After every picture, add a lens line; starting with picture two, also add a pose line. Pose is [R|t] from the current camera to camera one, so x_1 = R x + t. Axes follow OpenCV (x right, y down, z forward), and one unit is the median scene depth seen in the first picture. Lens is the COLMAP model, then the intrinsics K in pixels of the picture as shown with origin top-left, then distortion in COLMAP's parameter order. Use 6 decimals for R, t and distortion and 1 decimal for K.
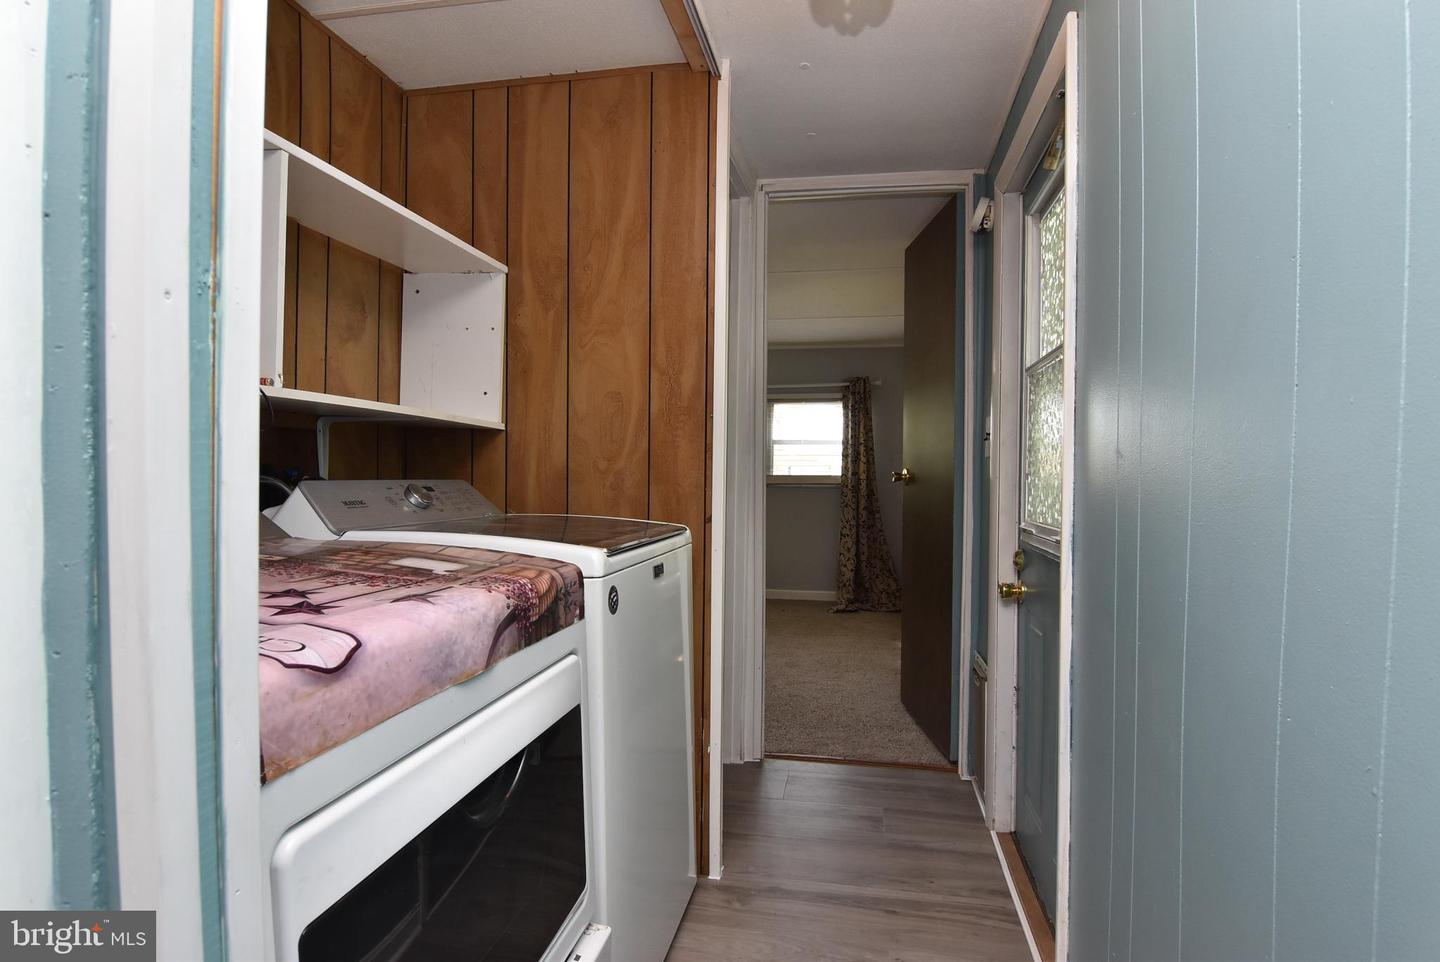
lens RADIAL K [[767.4, 0, 719.5], [0, 767.4, 481.9], [0, 0, 1]] dist [-0.010696, -0.006342]
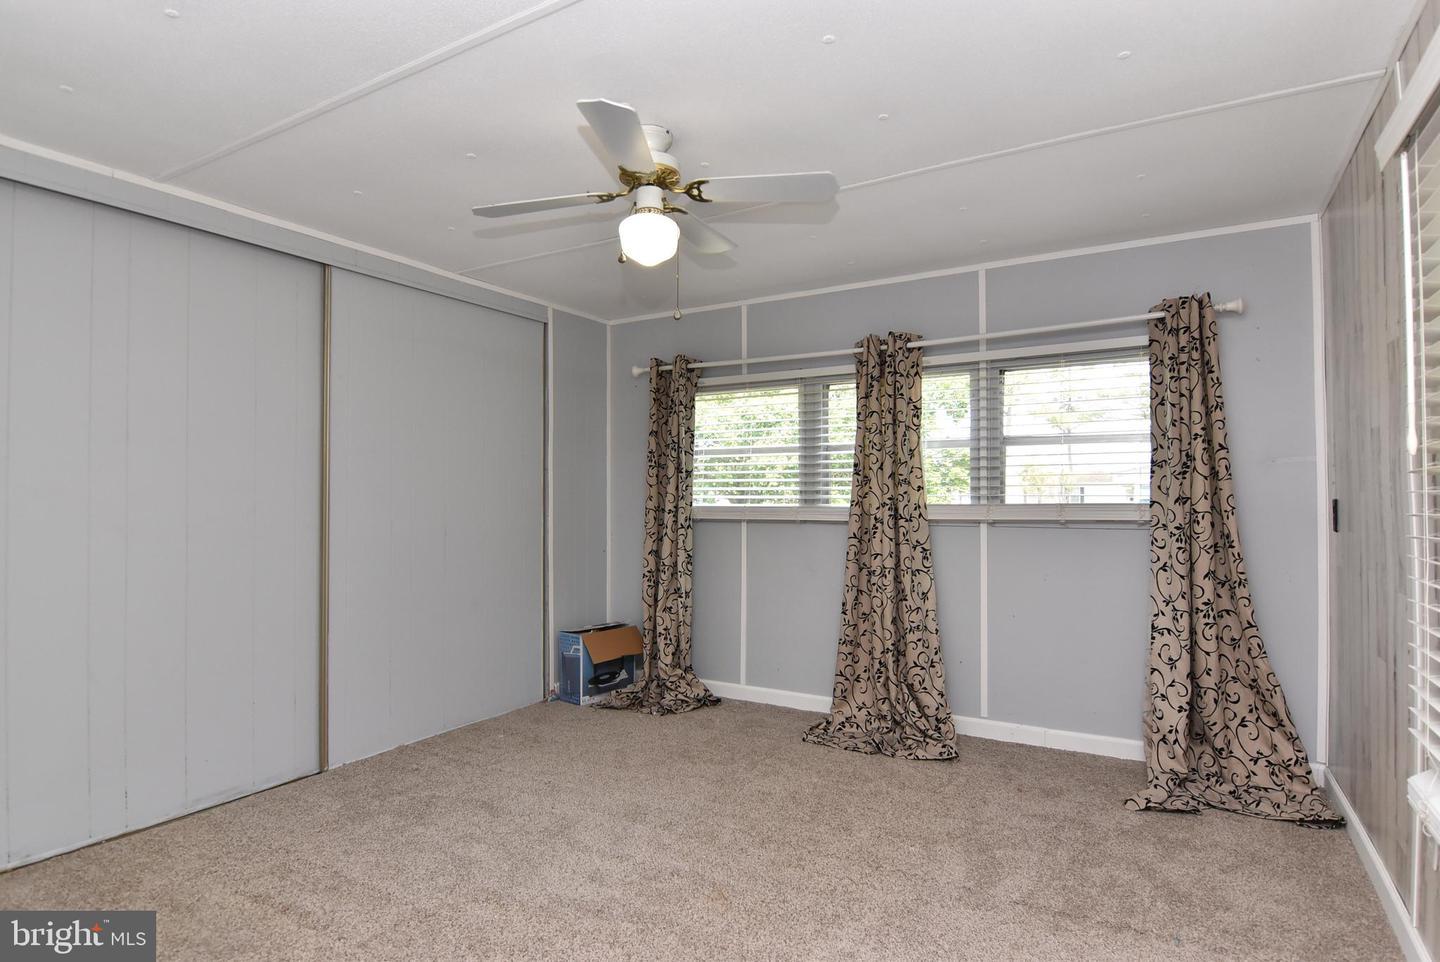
lens RADIAL K [[767.4, 0, 724.5], [0, 767.4, 477.3], [0, 0, 1]] dist [-0.010696, -0.006342]
pose [[0.941286, -0.019041, -0.337072, 0.070109], [0.008932, 0.999463, -0.031516, -0.012439], [0.337491, 0.026655, 0.940951, 0.464106]]
